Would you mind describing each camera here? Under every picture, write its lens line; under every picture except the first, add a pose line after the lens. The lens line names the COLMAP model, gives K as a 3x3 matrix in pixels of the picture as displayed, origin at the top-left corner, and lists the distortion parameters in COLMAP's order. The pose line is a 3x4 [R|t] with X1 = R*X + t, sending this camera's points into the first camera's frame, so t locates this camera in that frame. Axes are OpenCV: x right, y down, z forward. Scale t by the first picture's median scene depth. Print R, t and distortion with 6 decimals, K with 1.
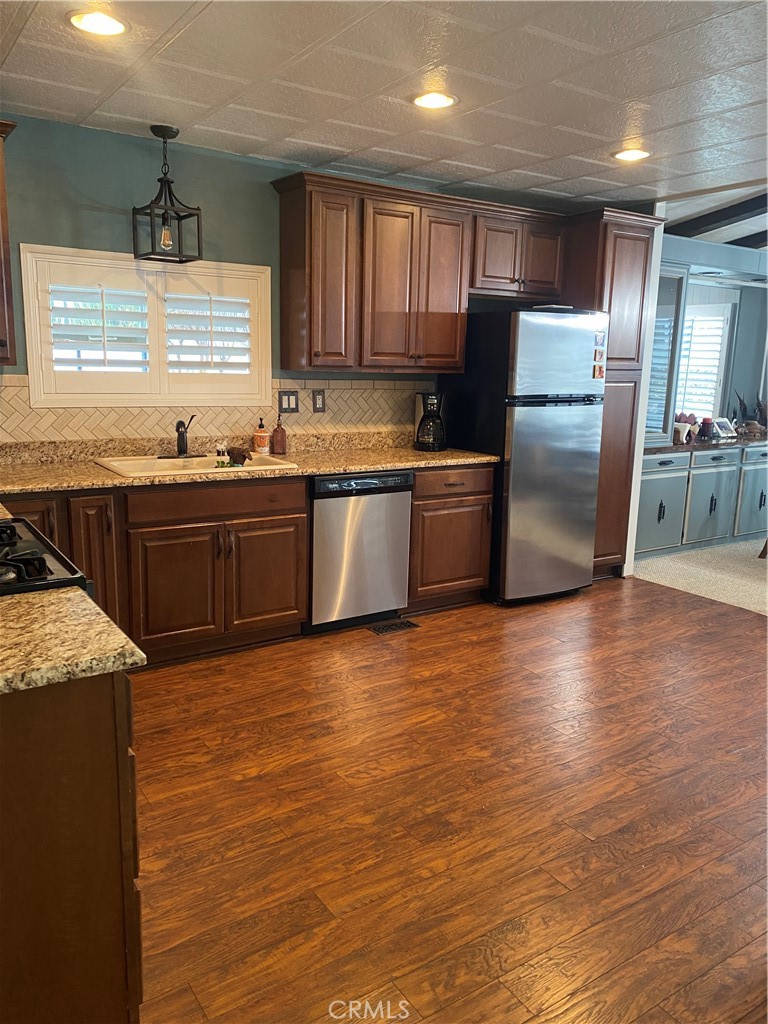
lens RADIAL K [[783.9, 0, 385.3], [0, 783.9, 515.5], [0, 0, 1]] dist [0.072823, -0.057464]
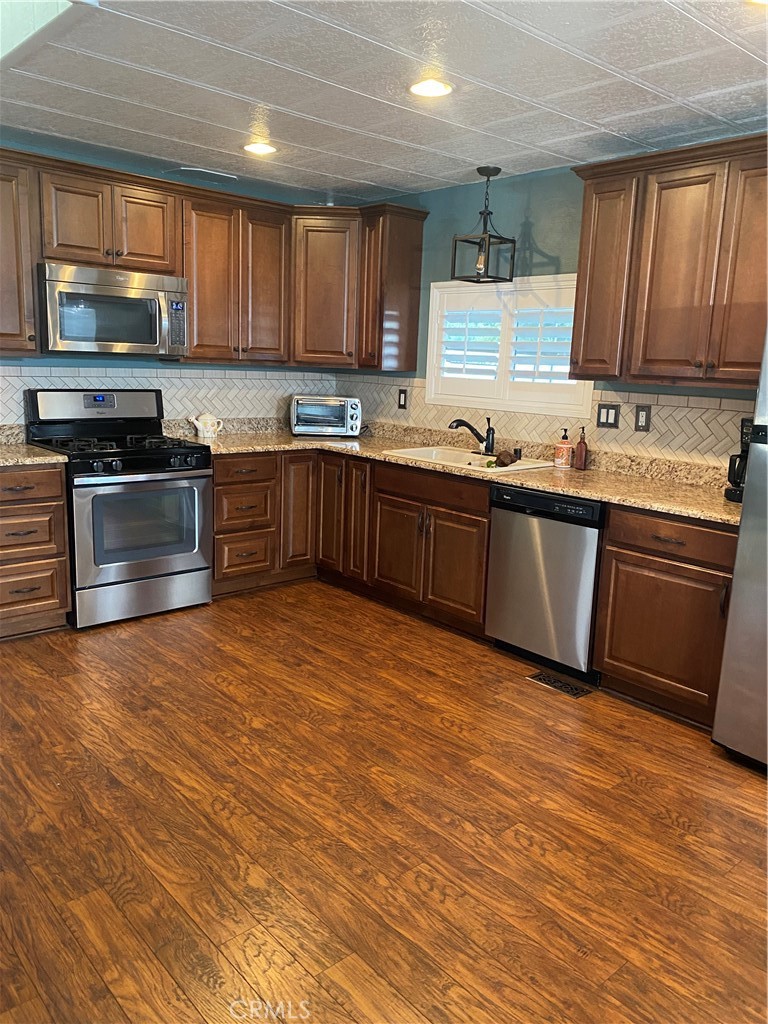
lens RADIAL K [[783.9, 0, 382.3], [0, 783.9, 509.8], [0, 0, 1]] dist [0.072823, -0.057464]
pose [[0.129746, 0.170232, -0.976825, 0.811936], [-0.226632, 0.964165, 0.137924, -0.114871], [0.965300, 0.203485, 0.163677, 0.668881]]
